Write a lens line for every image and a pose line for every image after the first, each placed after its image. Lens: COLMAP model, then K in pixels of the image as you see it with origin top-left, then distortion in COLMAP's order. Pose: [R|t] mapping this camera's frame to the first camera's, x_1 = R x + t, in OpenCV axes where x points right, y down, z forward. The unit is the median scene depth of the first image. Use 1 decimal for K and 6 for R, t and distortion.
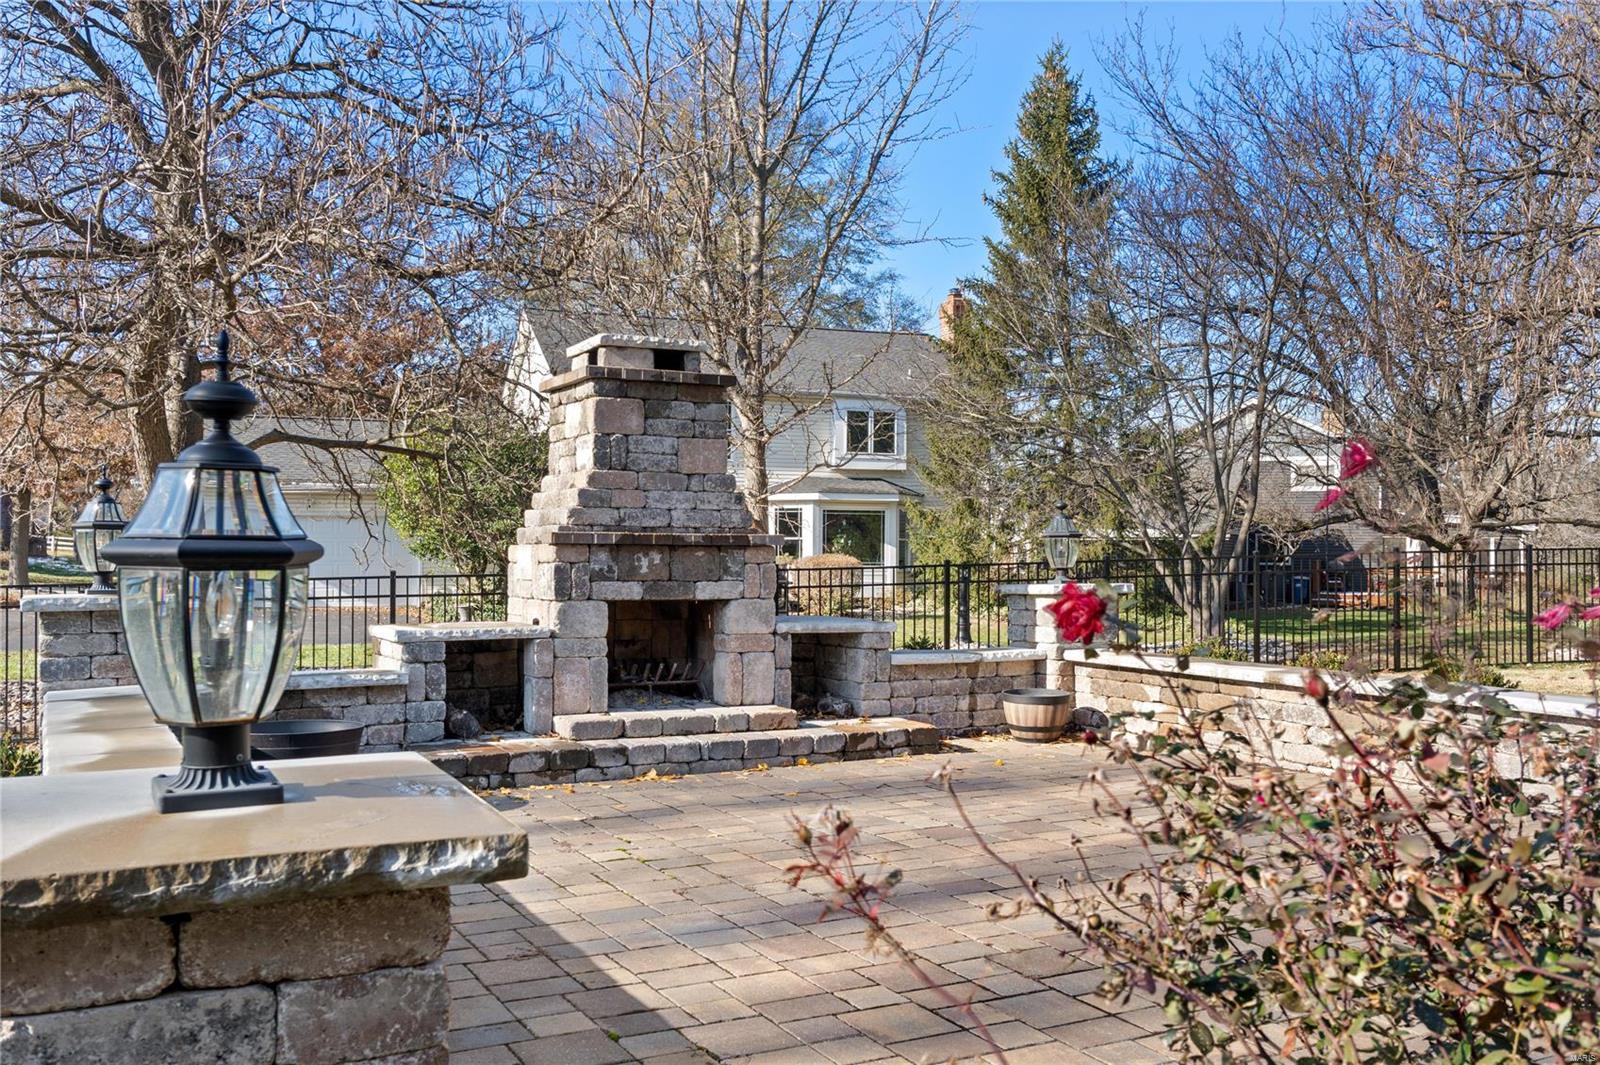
lens RADIAL K [[1416.6, 0, 798.8], [0, 1416.6, 540.2], [0, 0, 1]] dist [-0.019154, 0.022475]
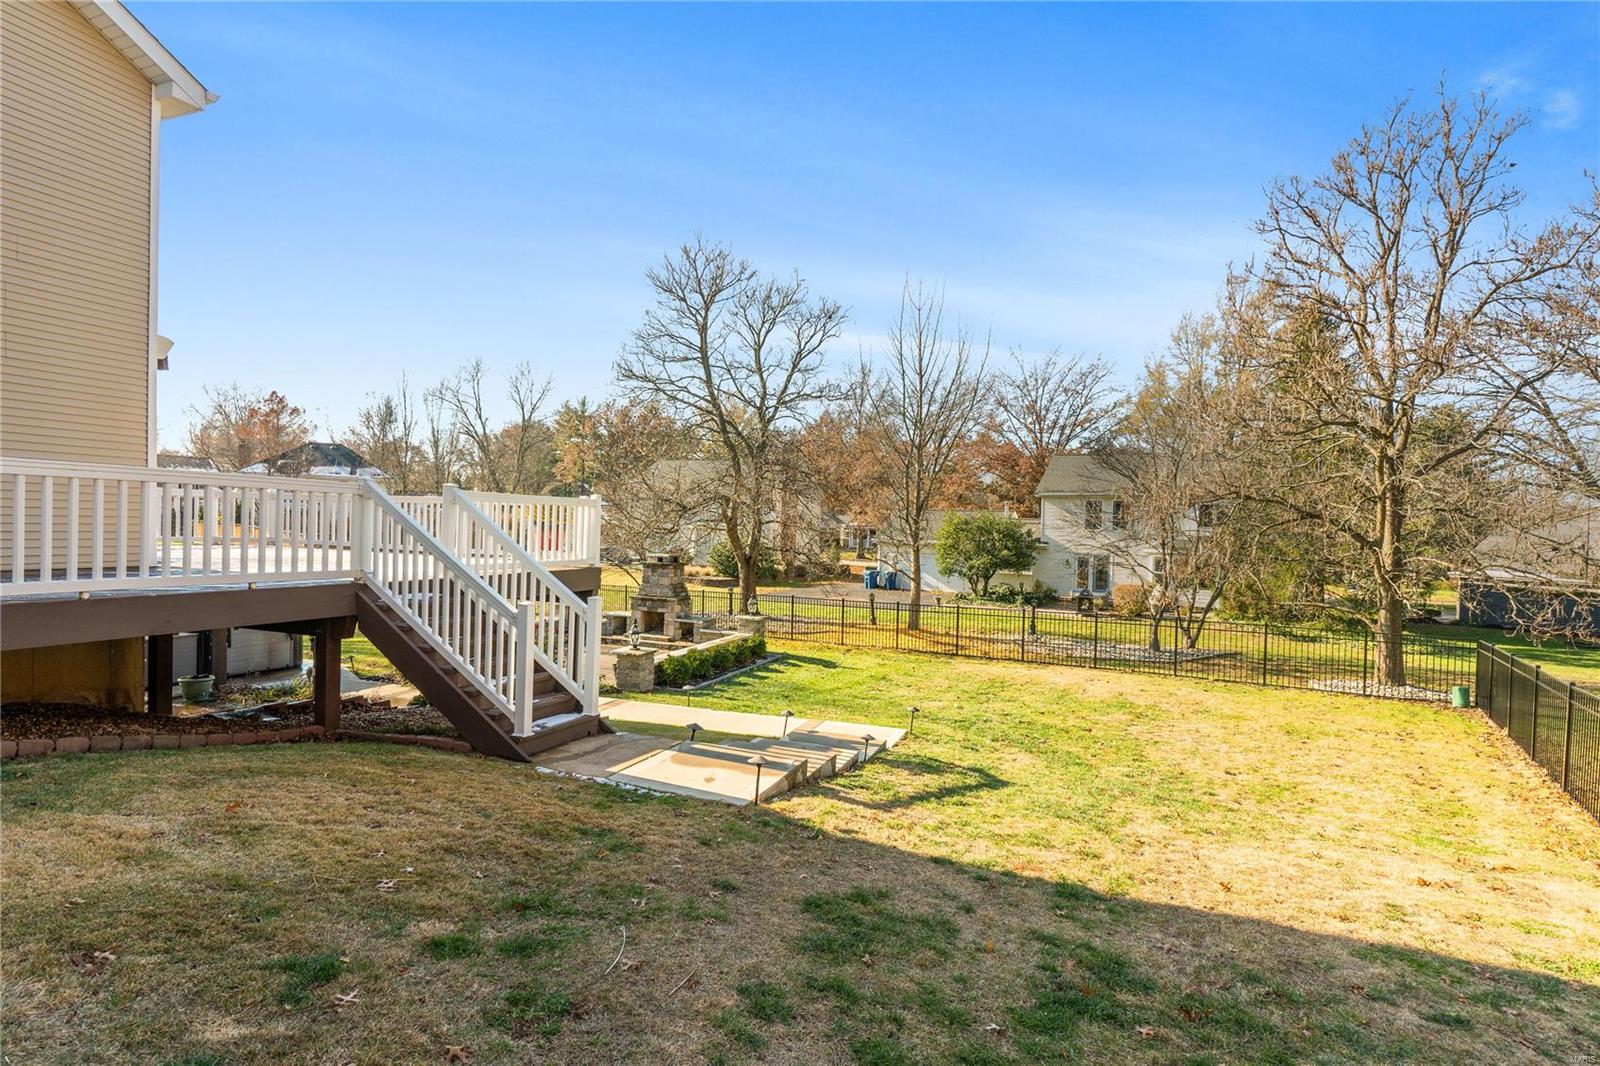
lens RADIAL K [[804.0, 0, 801.6], [0, 804.0, 530.2], [0, 0, 1]] dist [0.000419, 0.000002]
pose [[0.649517, 0.016477, -0.760169, 2.090035], [-0.017483, 0.999824, 0.006733, -0.236504], [0.760146, 0.008917, 0.649691, -0.340516]]
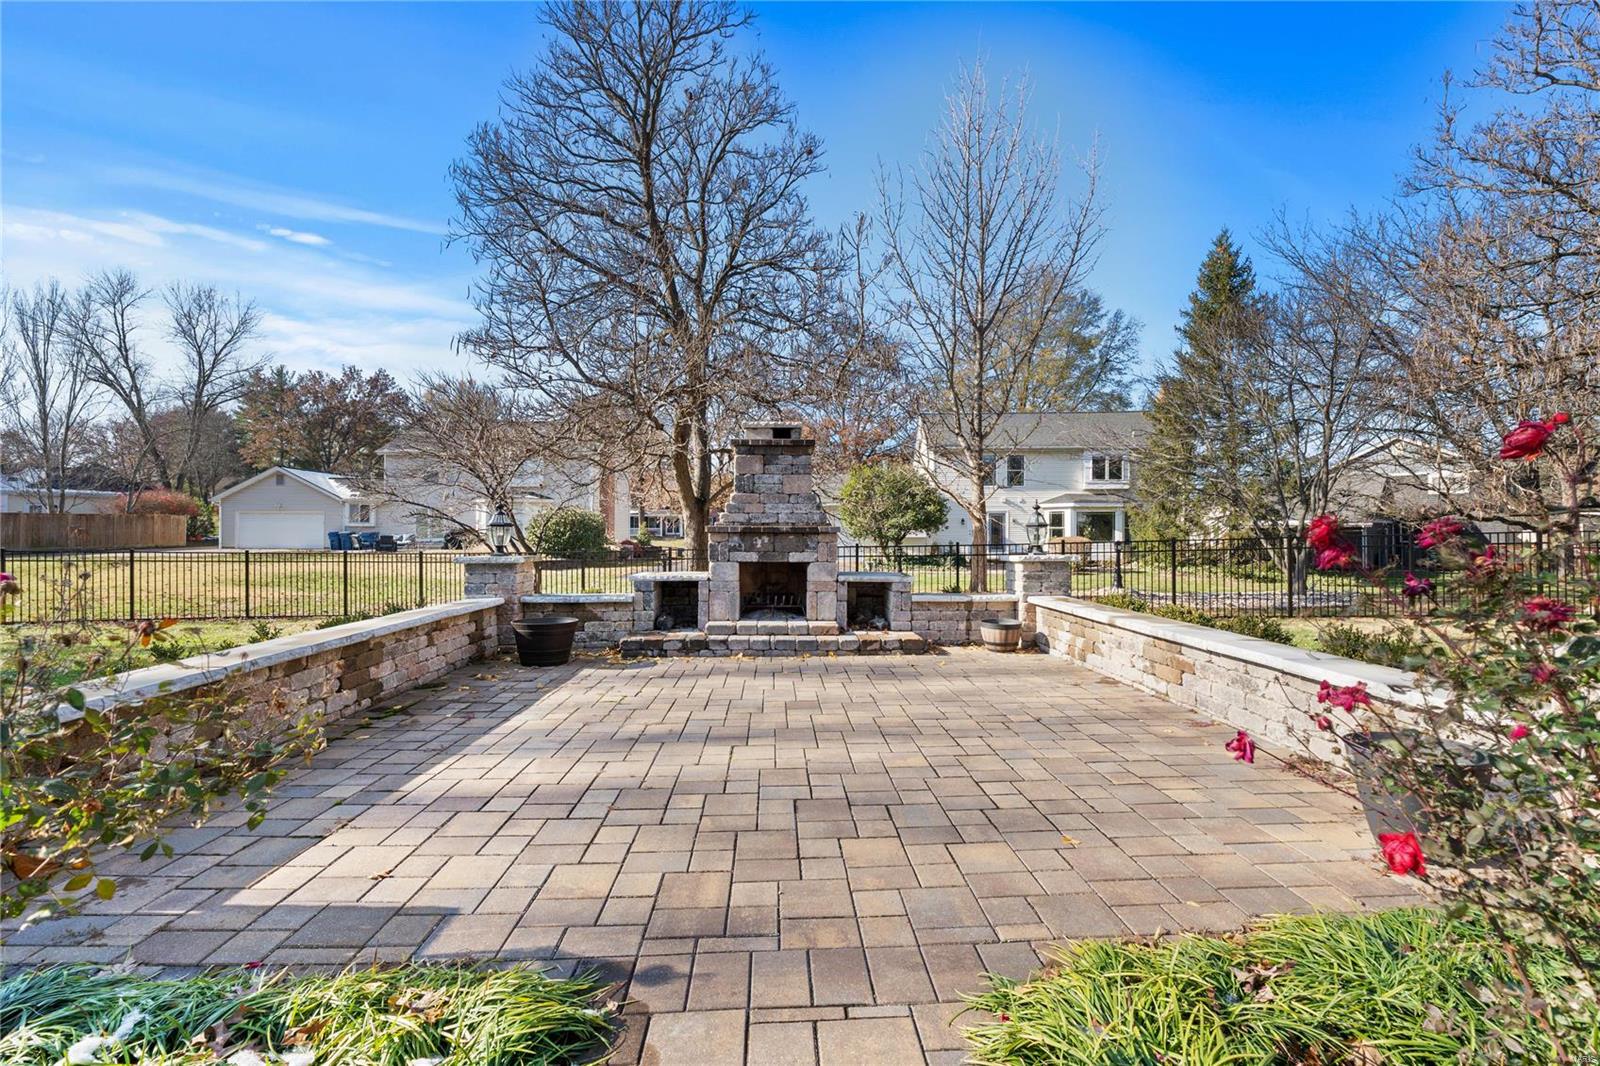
lens RADIAL K [[688.9, 0, 798.2], [0, 688.9, 532.3], [0, 0, 1]] dist [-0.011844, -0.000887]
pose [[0.897373, -0.004116, -0.441254, 0.311073], [0.005904, 0.999979, 0.002679, 0.000840], [0.441234, -0.005009, 0.897378, 0.184982]]
